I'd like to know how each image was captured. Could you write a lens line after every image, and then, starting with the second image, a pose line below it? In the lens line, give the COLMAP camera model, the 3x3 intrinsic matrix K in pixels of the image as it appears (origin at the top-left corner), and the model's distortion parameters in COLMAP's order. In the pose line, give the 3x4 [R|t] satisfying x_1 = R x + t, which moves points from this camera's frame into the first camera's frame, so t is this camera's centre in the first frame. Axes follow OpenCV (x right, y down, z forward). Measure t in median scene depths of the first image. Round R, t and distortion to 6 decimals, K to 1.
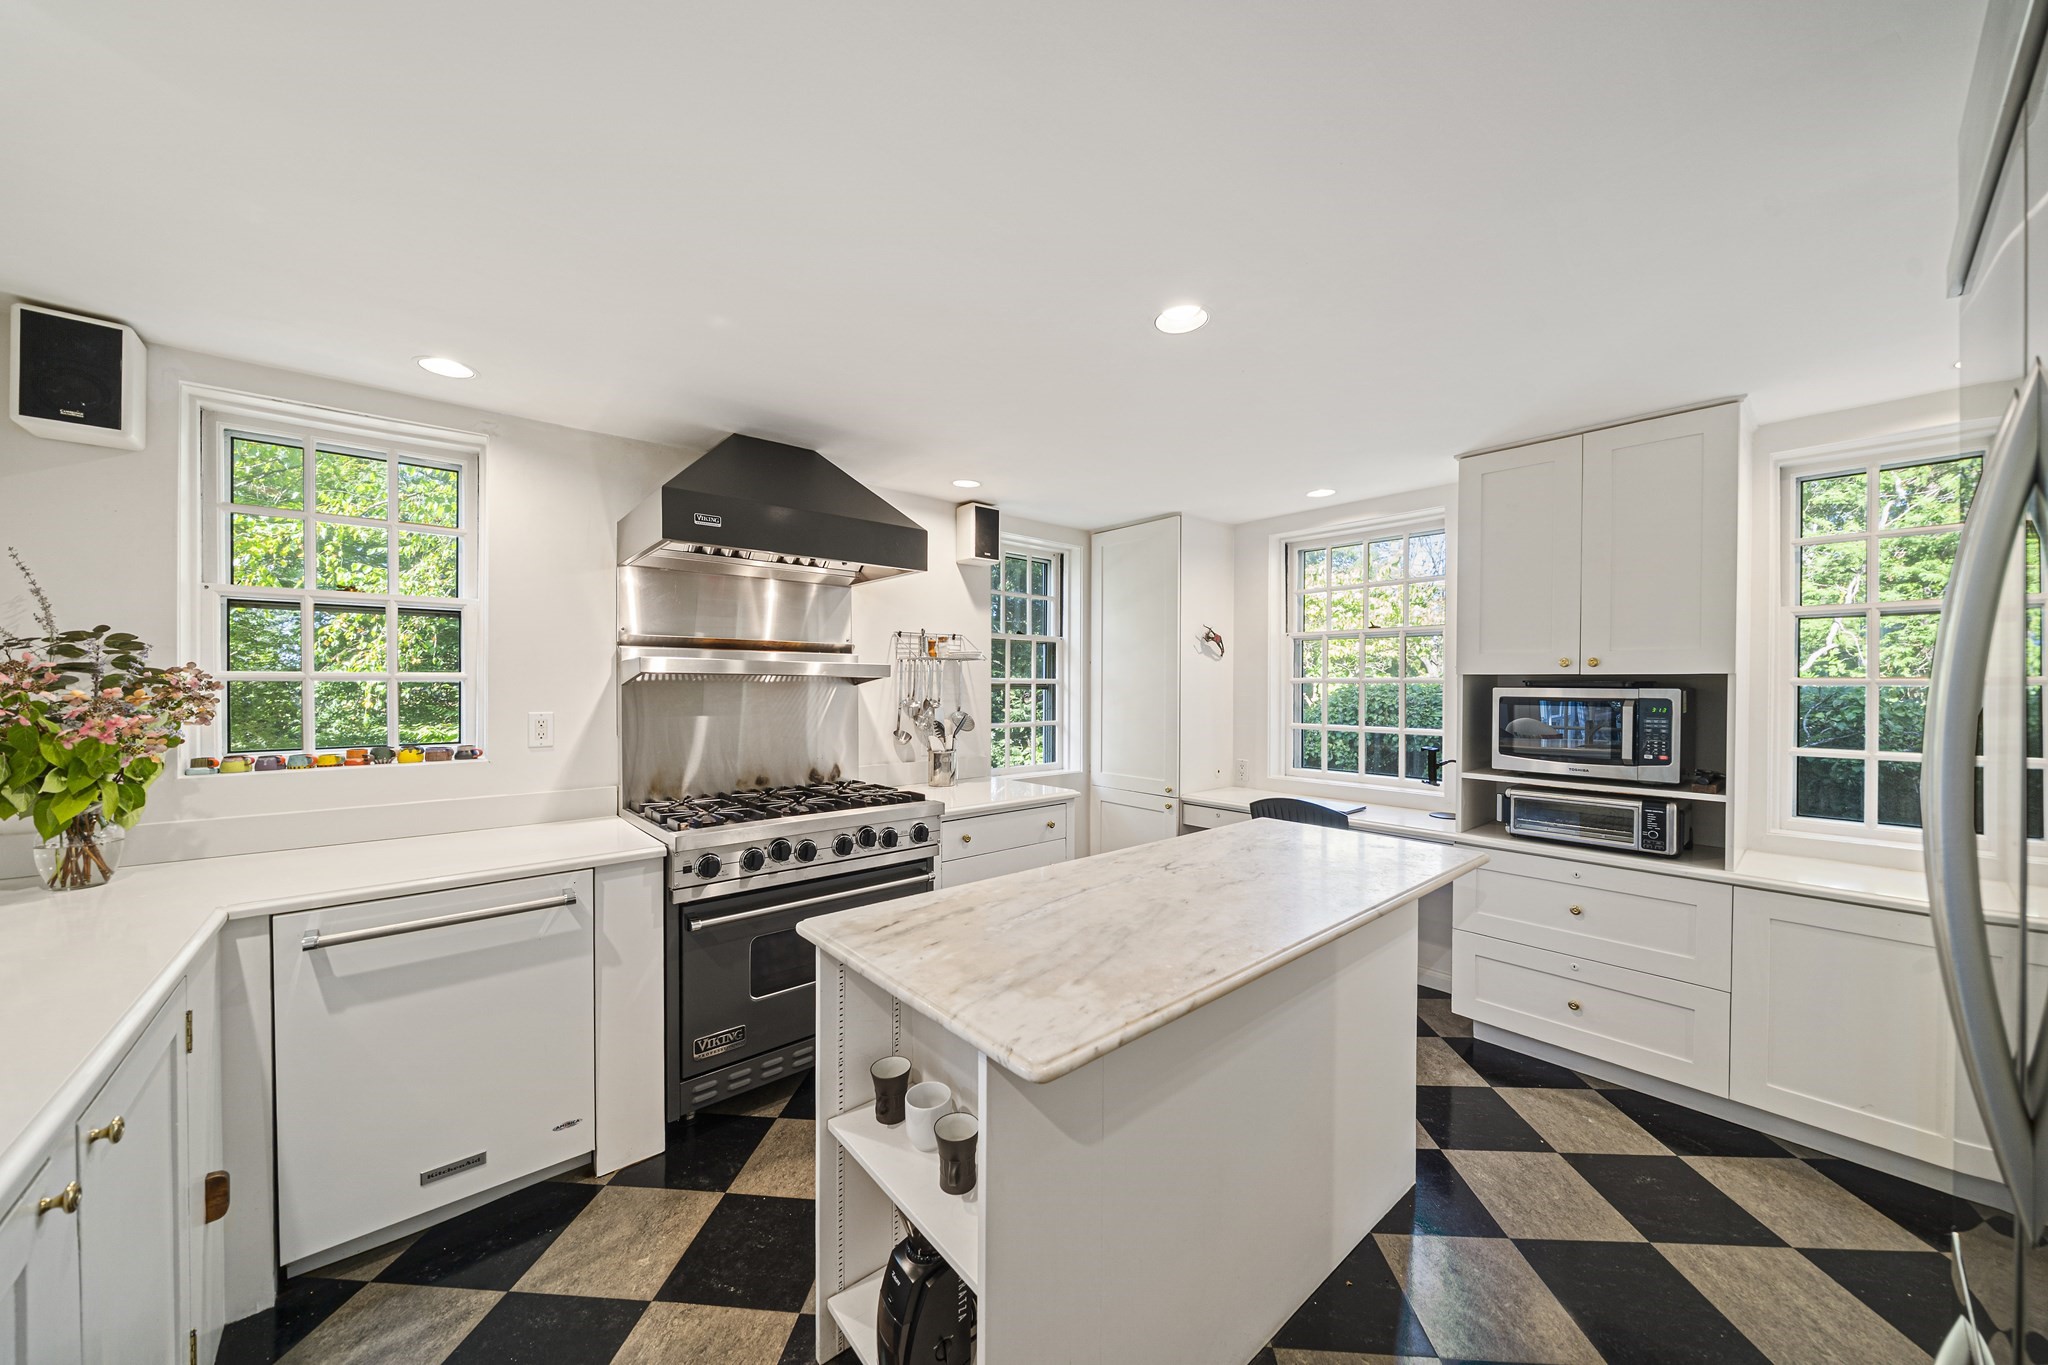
lens RADIAL K [[711.8, 0, 1022.9], [0, 711.8, 690.0], [0, 0, 1]] dist [-0.005510, -0.000236]
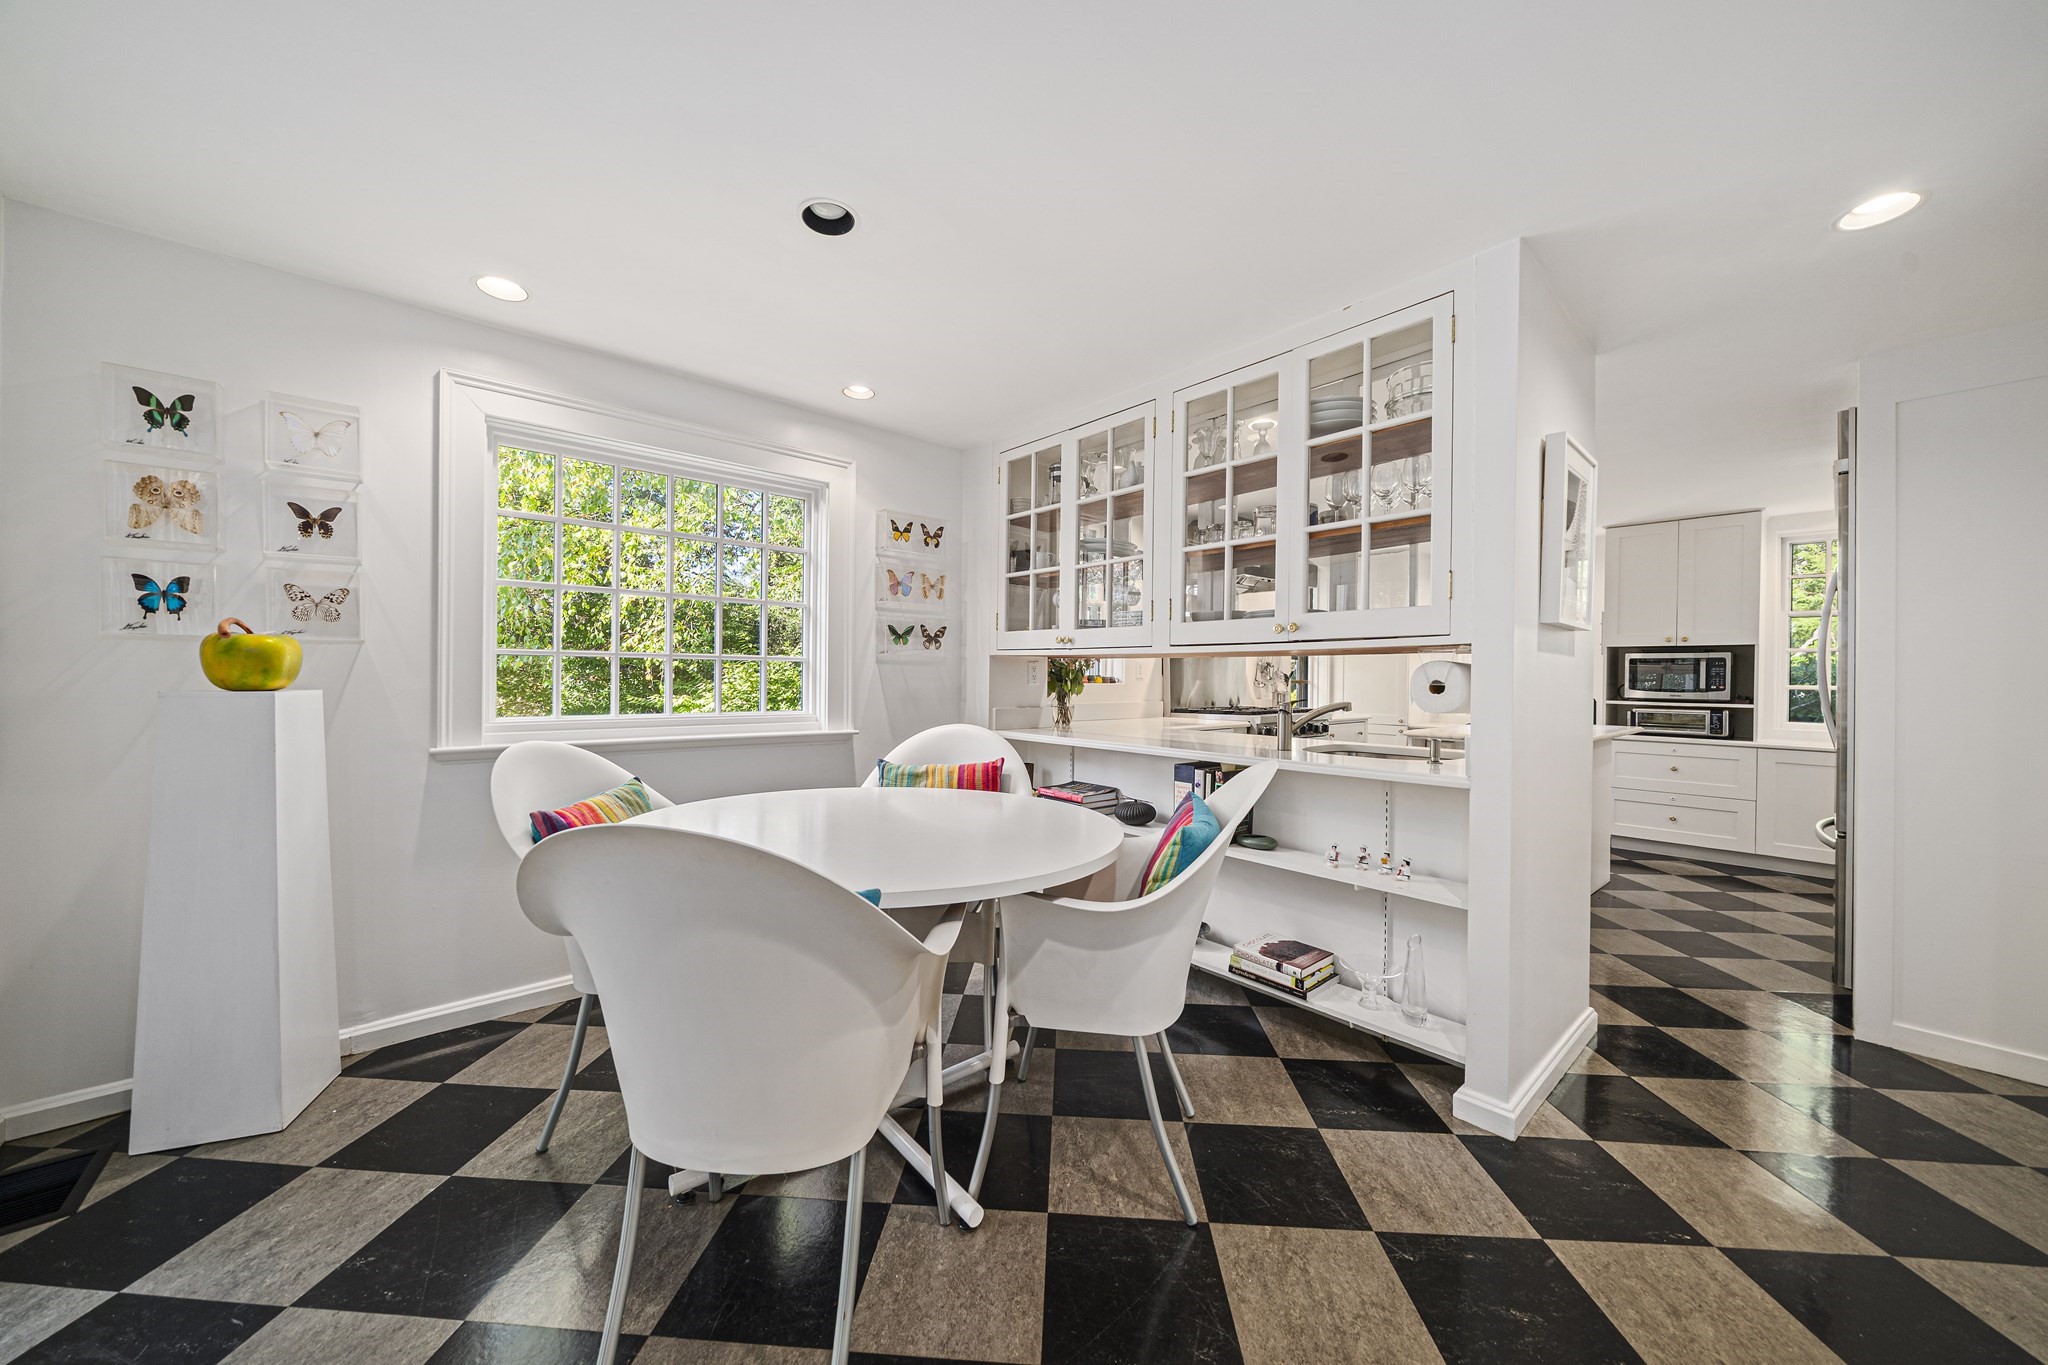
lens RADIAL K [[711.8, 0, 1030.7], [0, 711.8, 682.7], [0, 0, 1]] dist [-0.005510, -0.000236]
pose [[0.999905, 0.009635, 0.009850, -1.023929], [-0.009627, 0.999953, -0.000885, 0.101435], [-0.009858, 0.000790, 0.999951, -0.937895]]
